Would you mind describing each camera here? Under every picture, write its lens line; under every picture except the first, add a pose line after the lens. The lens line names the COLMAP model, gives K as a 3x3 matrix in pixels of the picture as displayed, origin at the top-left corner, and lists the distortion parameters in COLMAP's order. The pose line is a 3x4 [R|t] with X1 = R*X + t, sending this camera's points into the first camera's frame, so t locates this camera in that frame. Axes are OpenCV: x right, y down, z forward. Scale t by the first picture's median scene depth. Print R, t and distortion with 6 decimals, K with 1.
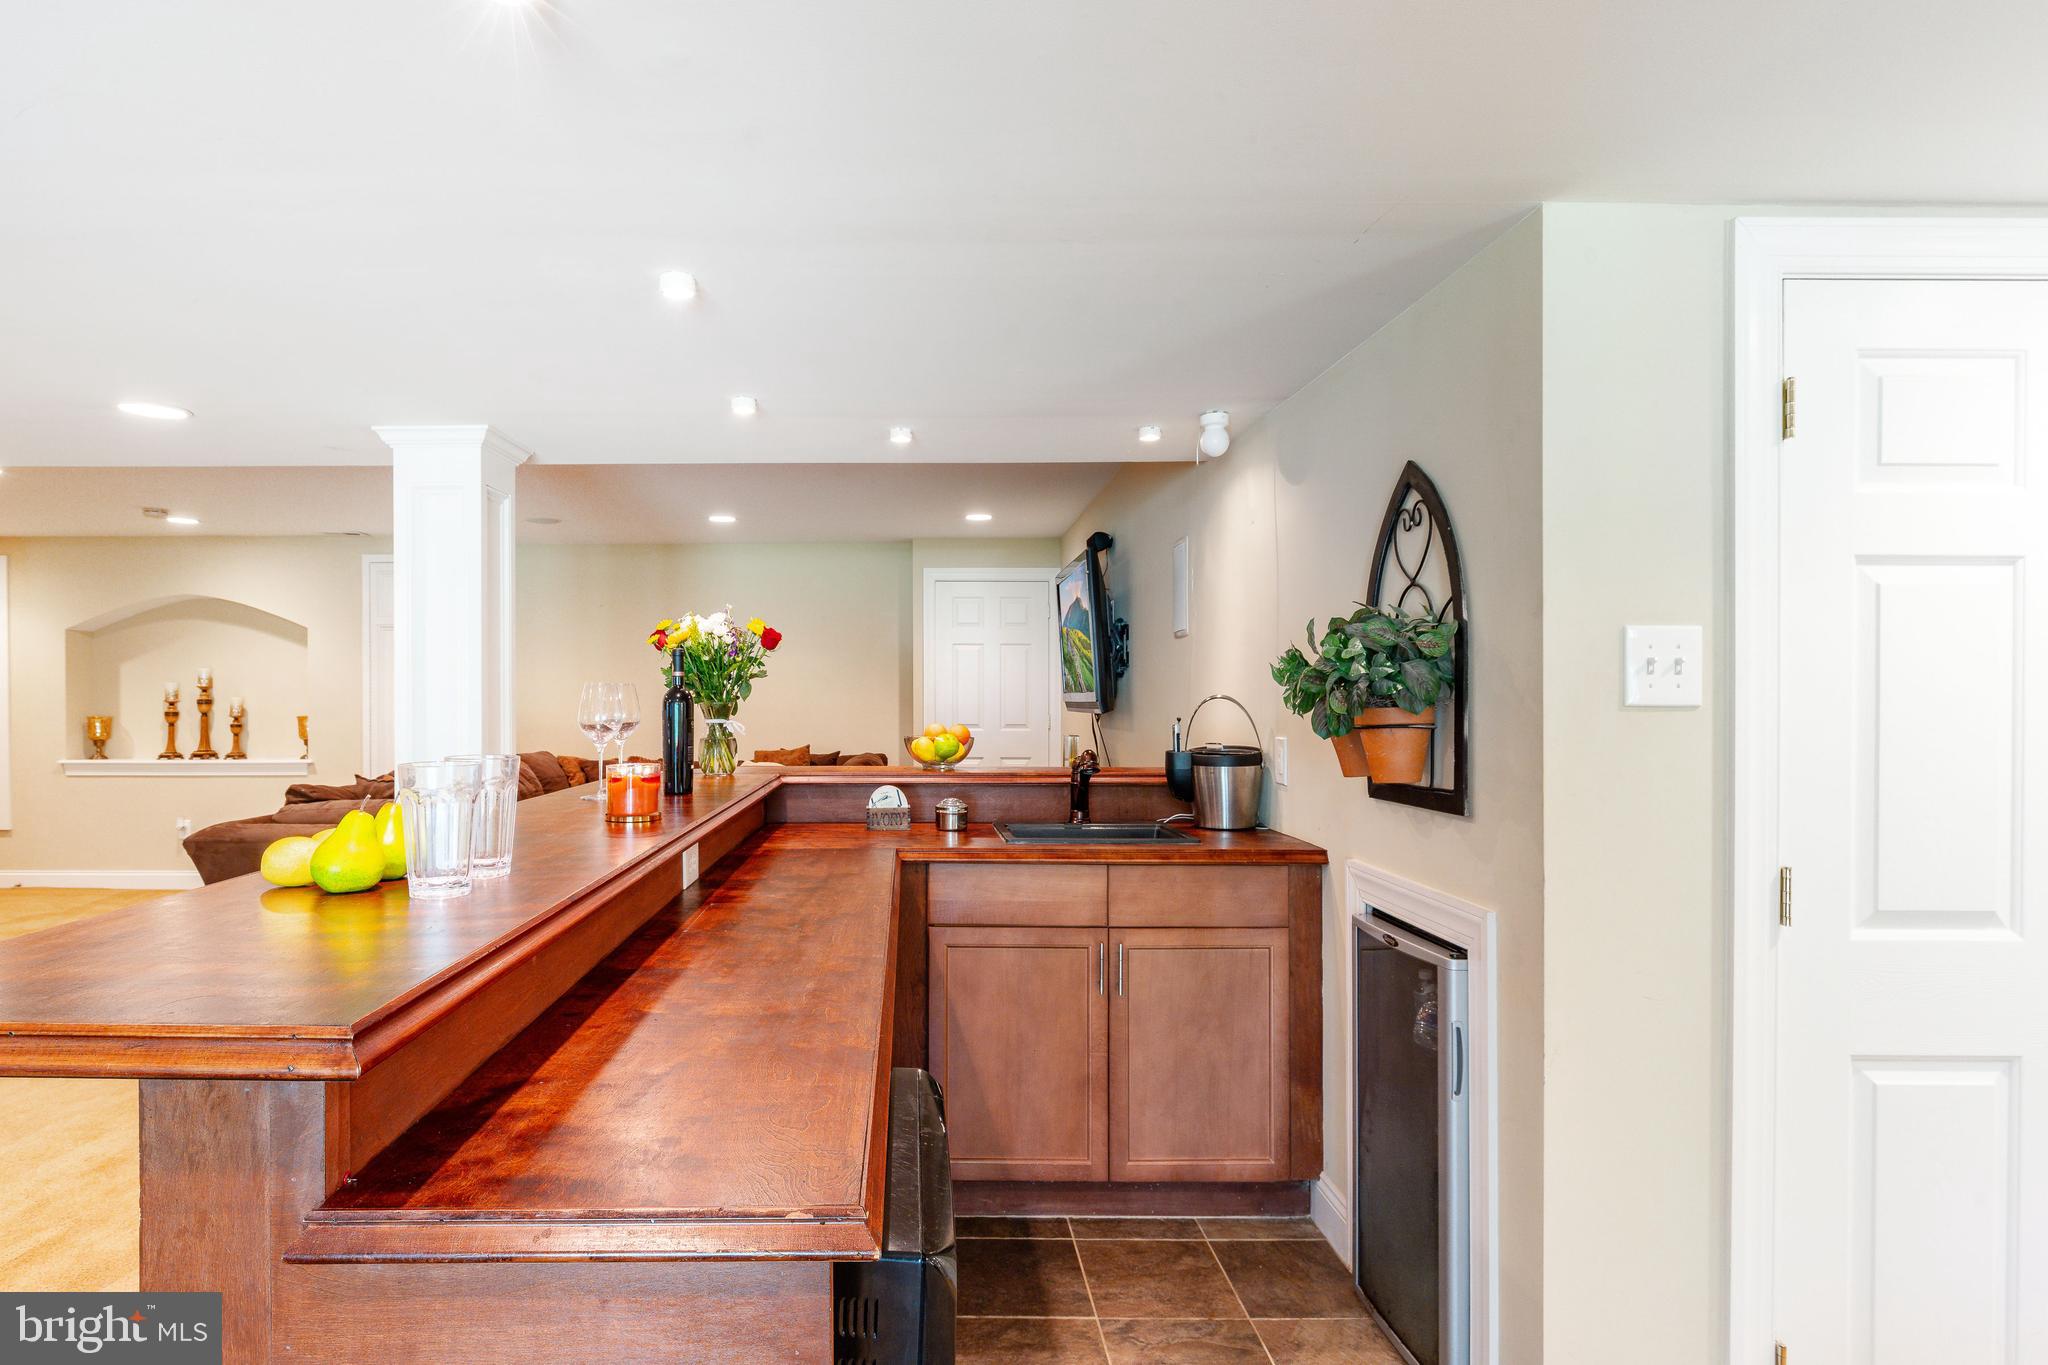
lens RADIAL K [[1131.0, 0, 1024.0], [0, 1131.0, 682.5], [0, 0, 1]] dist [-0.003183, -0.000610]
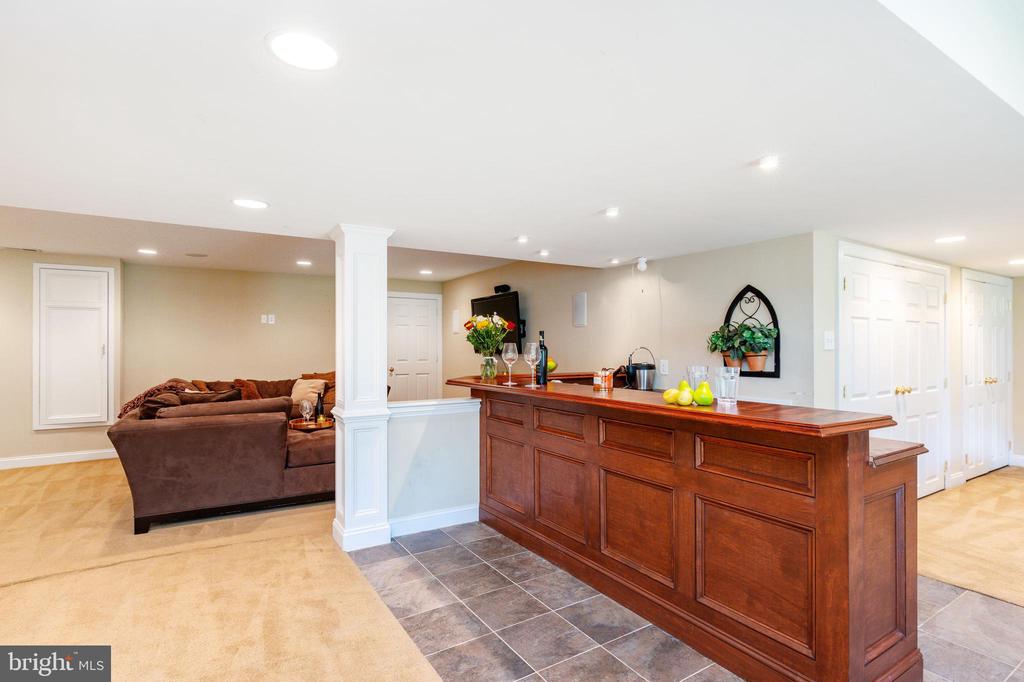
lens RADIAL K [[498.0, 0, 512.0], [0, 498.0, 341.0], [0, 0, 1]] dist [-0.000111, 0.000459]
pose [[0.838155, 0.002924, 0.545424, -0.891420], [-0.003410, 0.999994, -0.000120, -0.005044], [-0.545421, -0.001760, 0.838161, 0.034944]]
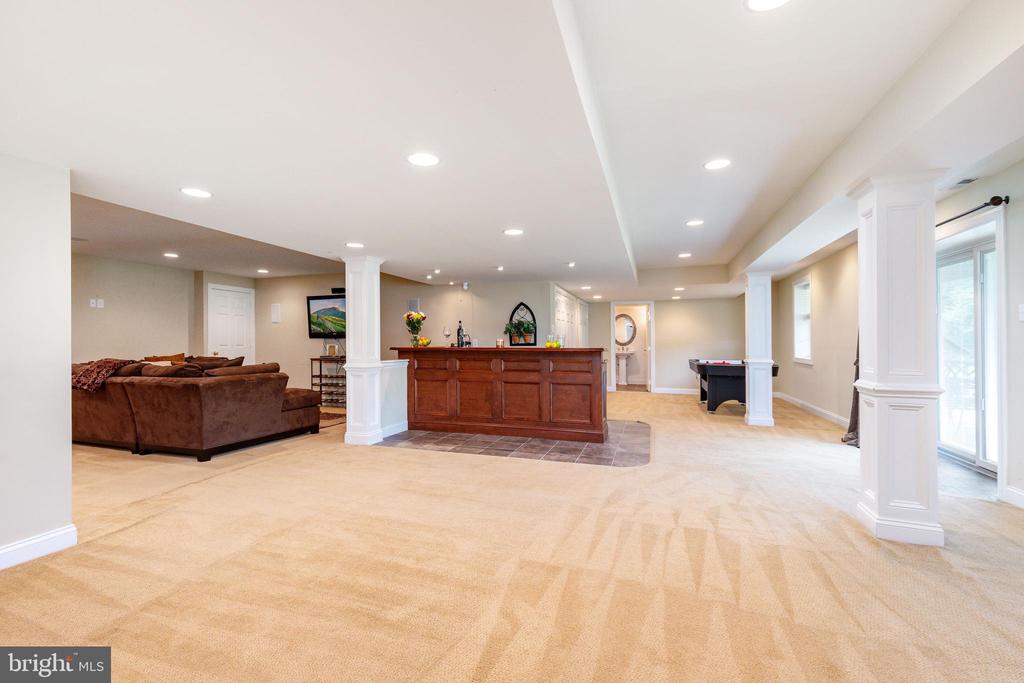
lens RADIAL K [[452.6, 0, 512.0], [0, 452.6, 341.5], [0, 0, 1]] dist [0.000199, 0.000023]
pose [[0.285247, -0.002380, 0.958451, -1.959004], [-0.007089, 0.999964, 0.004593, 0.046714], [-0.958428, -0.008105, 0.285220, 0.129134]]
